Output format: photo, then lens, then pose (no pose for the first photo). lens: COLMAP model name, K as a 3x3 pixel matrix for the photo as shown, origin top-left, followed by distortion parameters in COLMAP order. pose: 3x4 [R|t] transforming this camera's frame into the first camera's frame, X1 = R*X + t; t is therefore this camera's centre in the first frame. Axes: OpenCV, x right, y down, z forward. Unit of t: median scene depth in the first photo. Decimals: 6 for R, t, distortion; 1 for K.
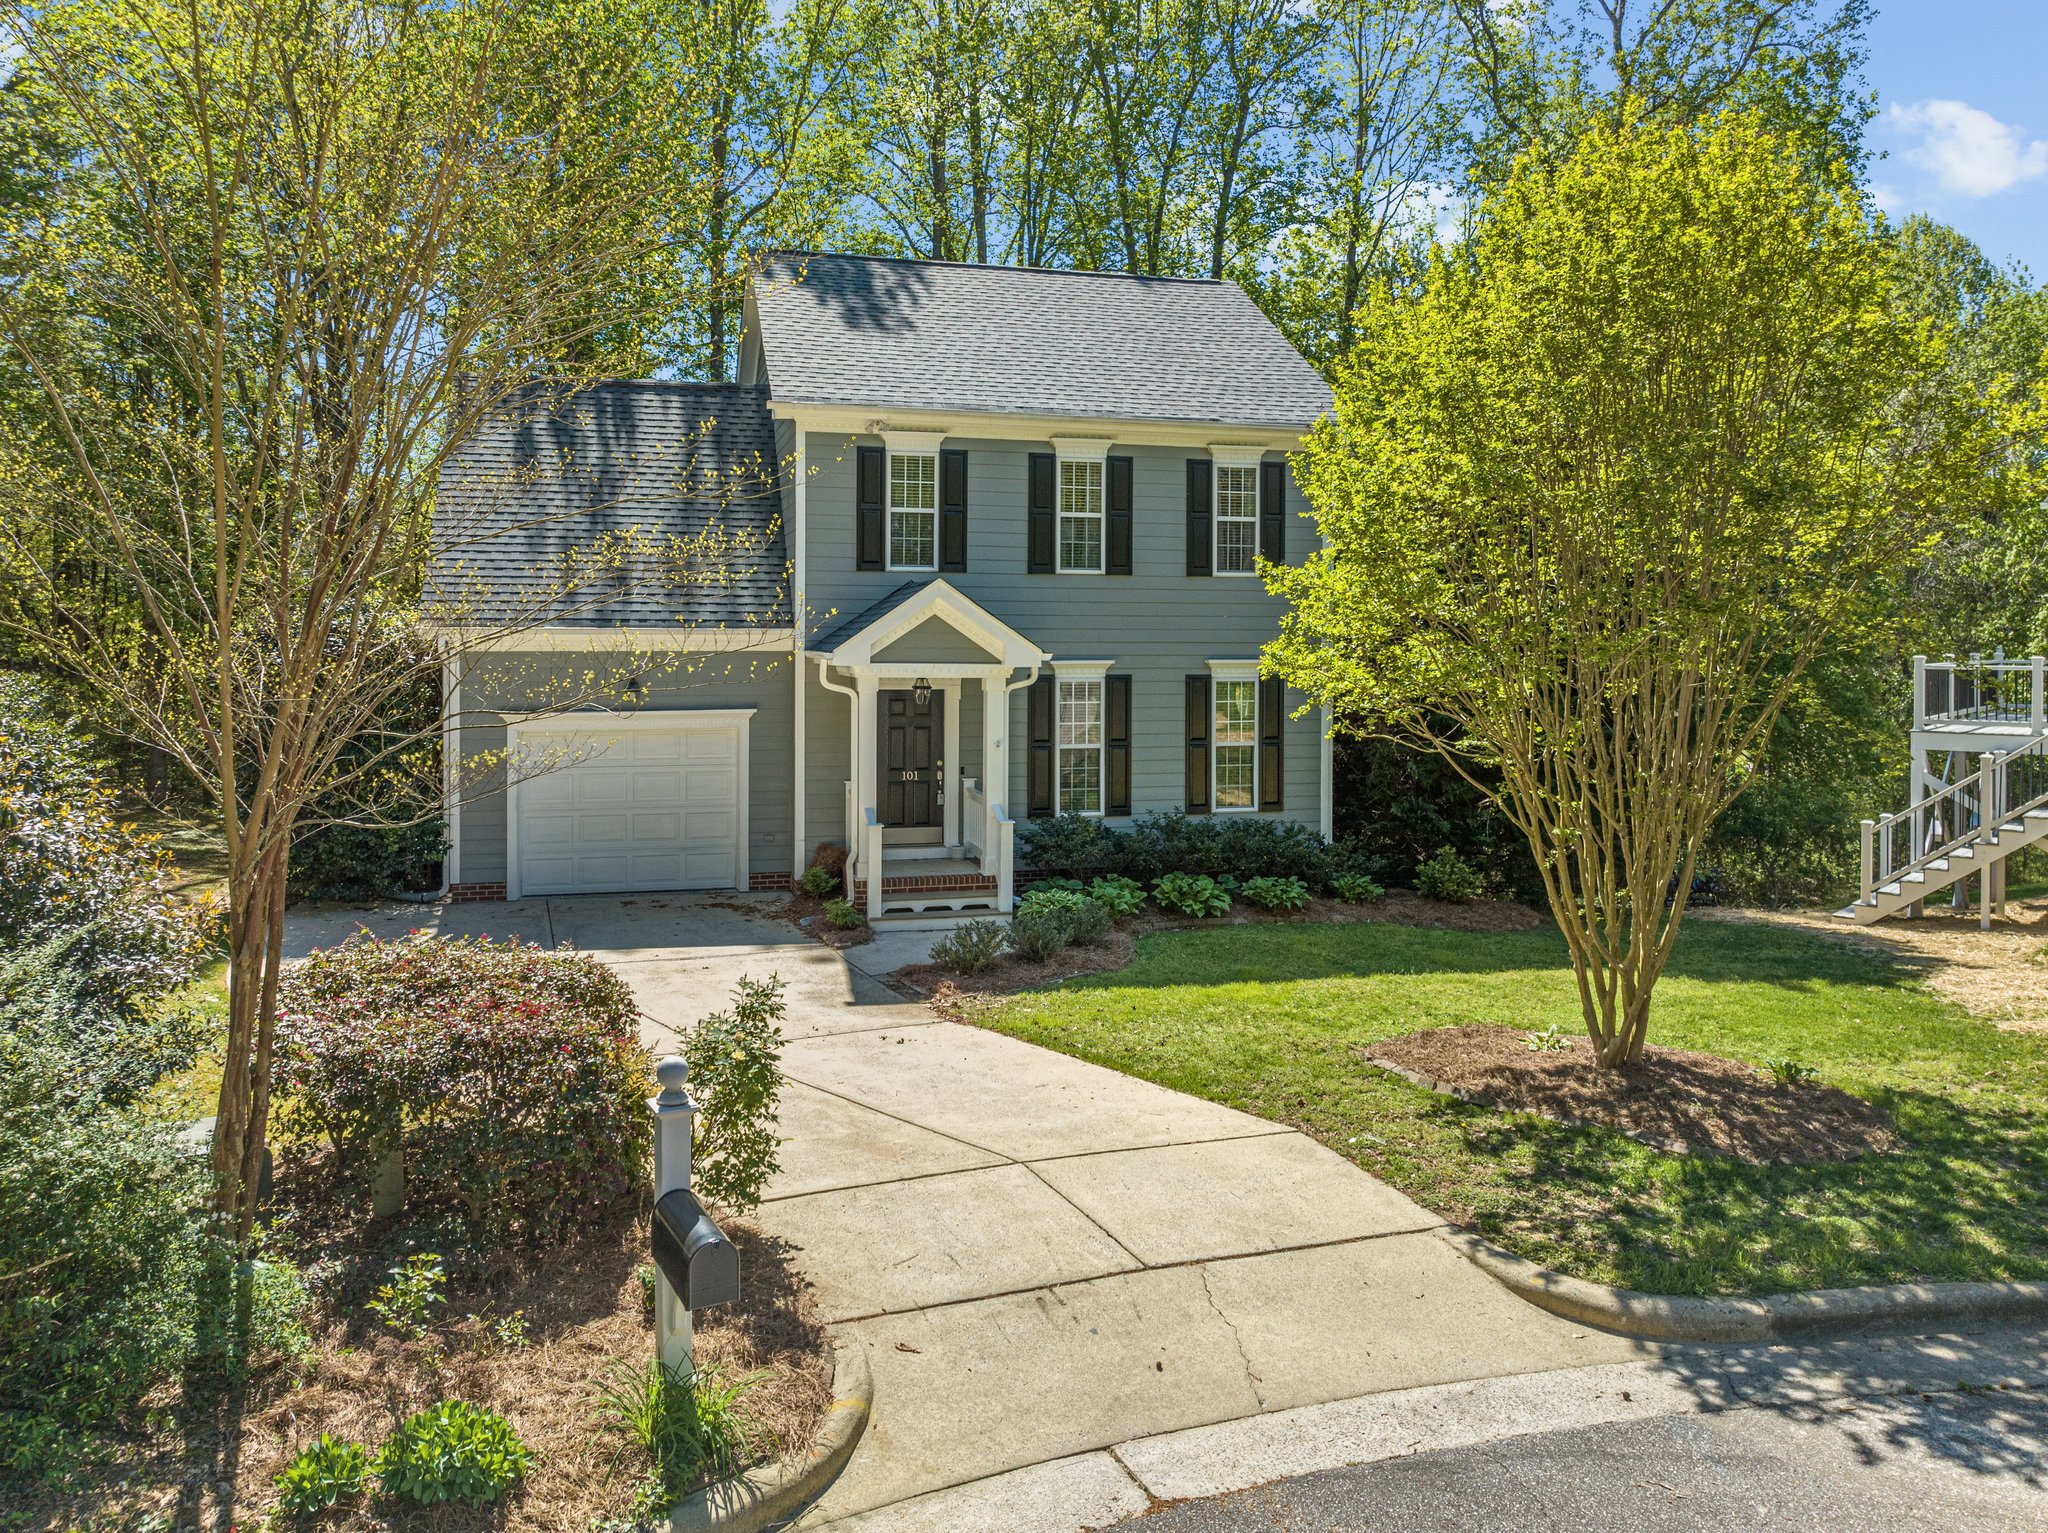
lens RADIAL K [[1485.5, 0, 1027.4], [0, 1485.5, 670.6], [0, 0, 1]] dist [-0.032407, -0.007056]
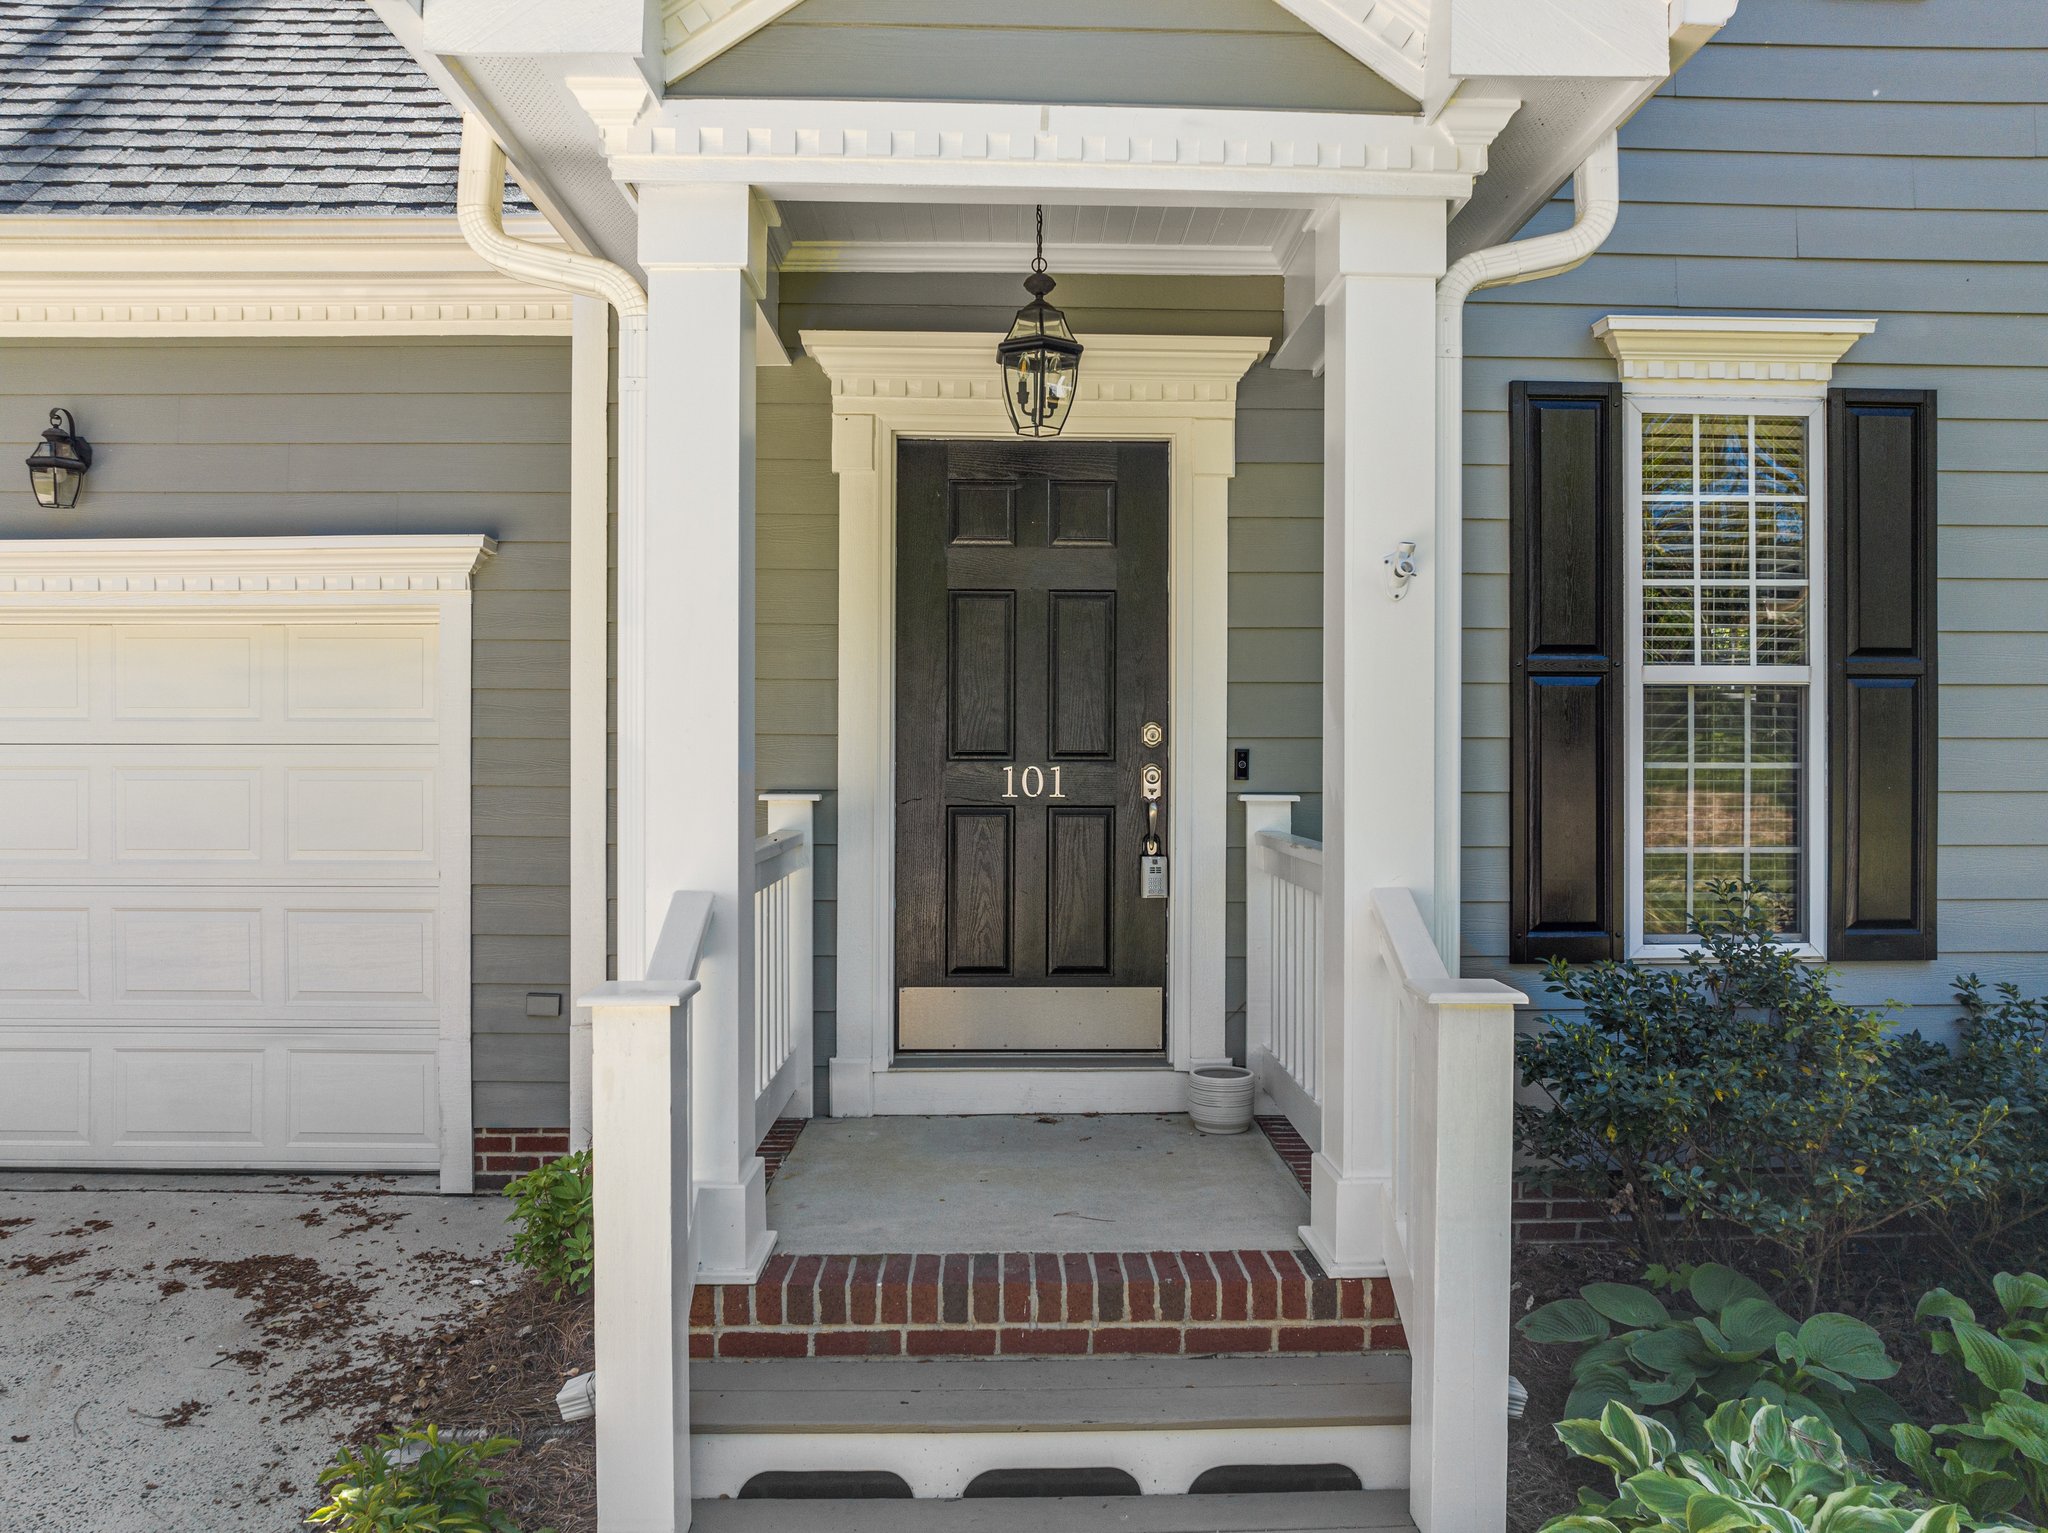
lens RADIAL K [[1618.4, 0, 971.8], [0, 1618.4, 768.1], [0, 0, 1]] dist [-0.046078, -0.002827]
pose [[0.970318, 0.002886, -0.241815, -0.023739], [-0.004300, 0.999977, -0.005320, 0.074509], [0.241794, 0.006202, 0.970308, 0.775760]]
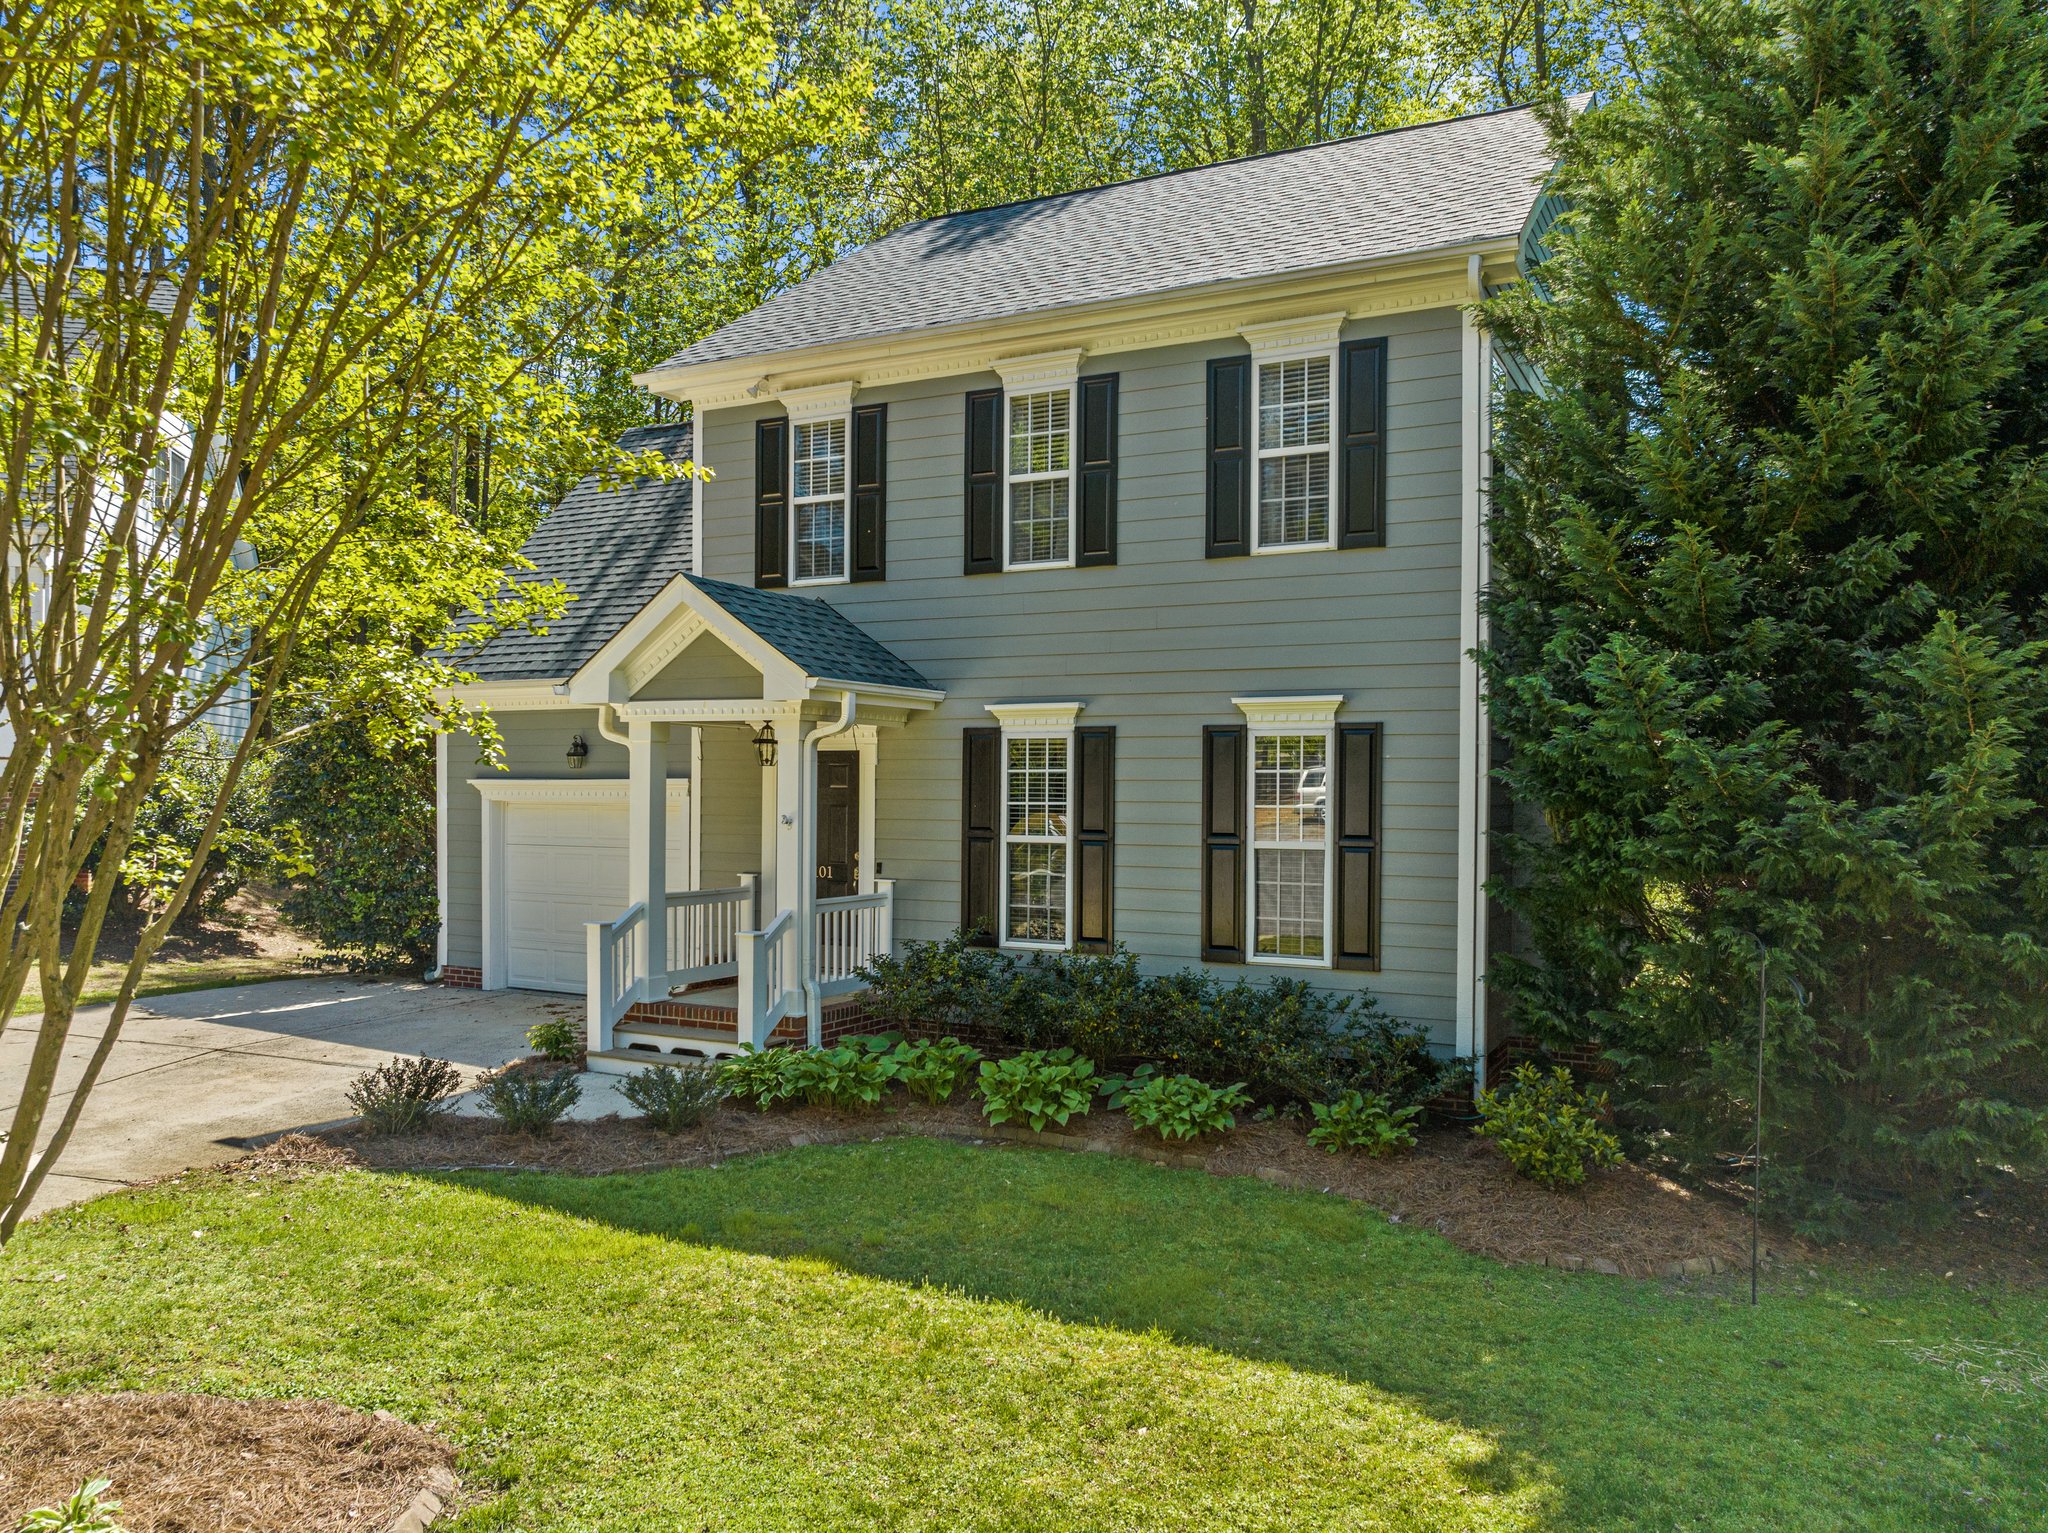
lens RADIAL K [[1618.4, 0, 971.8], [0, 1618.4, 768.1], [0, 0, 1]] dist [-0.046078, -0.002827]
pose [[0.709681, 0.000312, -0.704523, 0.549015], [-0.002000, 0.999997, -0.001572, 0.023418], [0.704520, 0.002525, 0.709679, 0.530993]]
